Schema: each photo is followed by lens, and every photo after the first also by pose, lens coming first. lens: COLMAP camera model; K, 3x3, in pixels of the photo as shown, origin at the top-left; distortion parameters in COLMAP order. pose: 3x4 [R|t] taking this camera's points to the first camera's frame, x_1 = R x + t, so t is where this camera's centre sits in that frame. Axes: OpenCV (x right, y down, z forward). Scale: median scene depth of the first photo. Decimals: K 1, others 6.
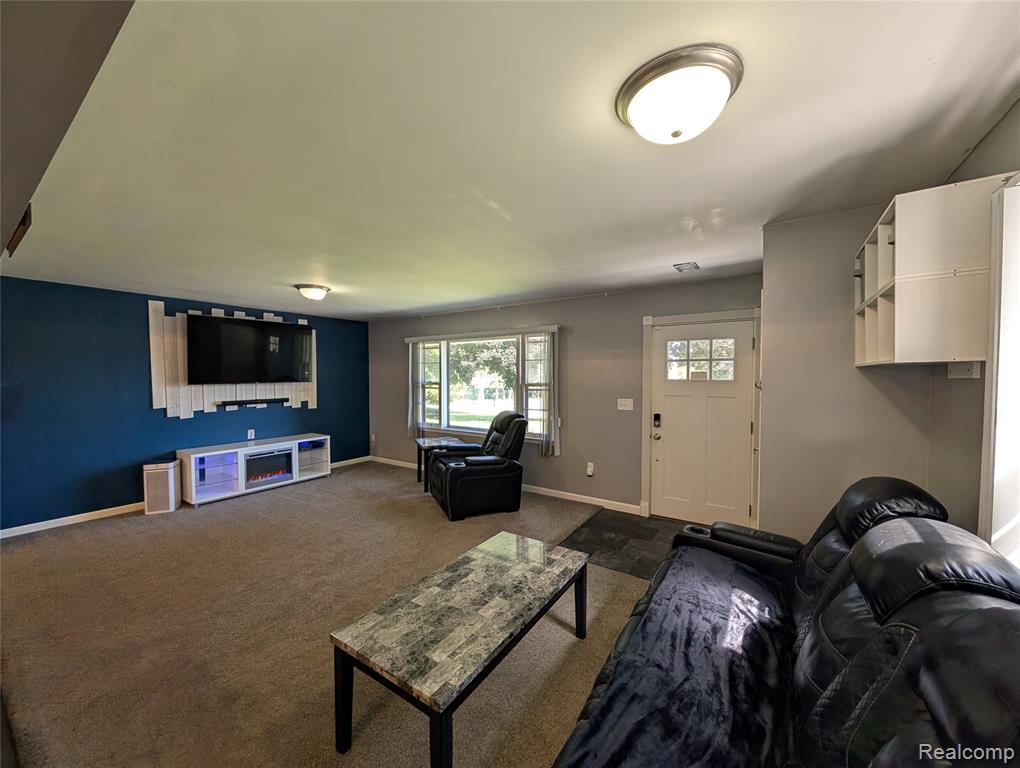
lens RADIAL K [[388.2, 0, 505.8], [0, 388.2, 386.3], [0, 0, 1]] dist [0.000160, 0.000016]
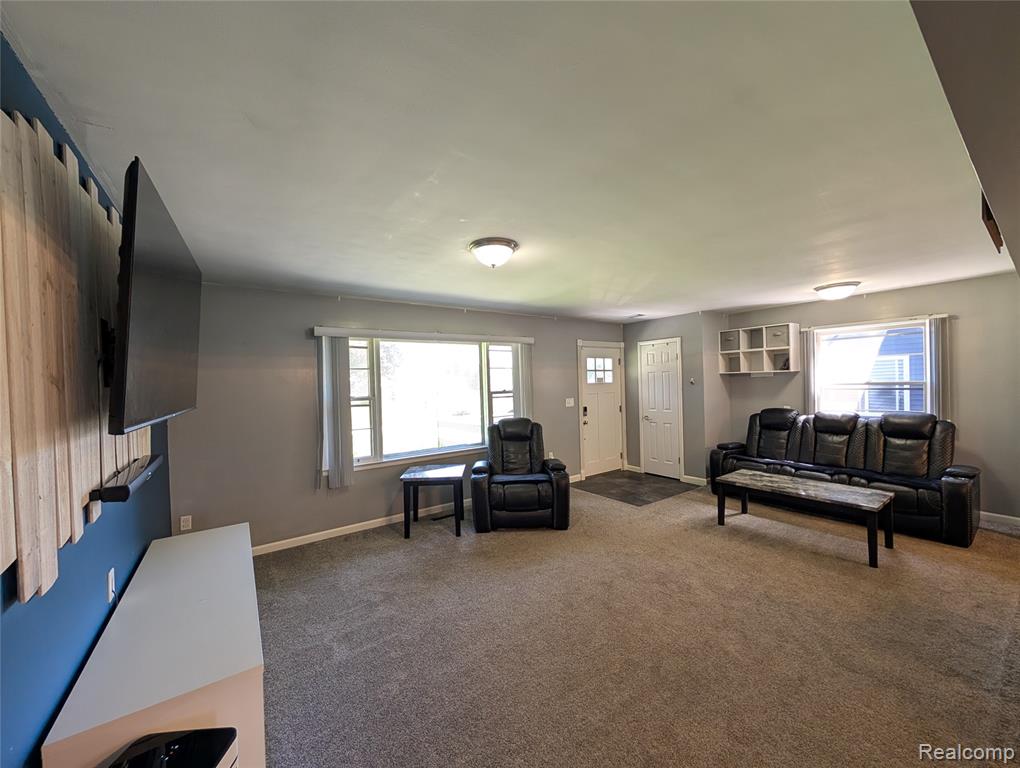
lens RADIAL K [[388.2, 0, 505.8], [0, 388.2, 386.3], [0, 0, 1]] dist [0.000160, 0.000016]
pose [[0.348369, -0.016020, 0.937221, -1.036457], [0.057420, 0.998341, -0.004278, -0.016356], [-0.935597, 0.055305, 0.348711, 0.734746]]
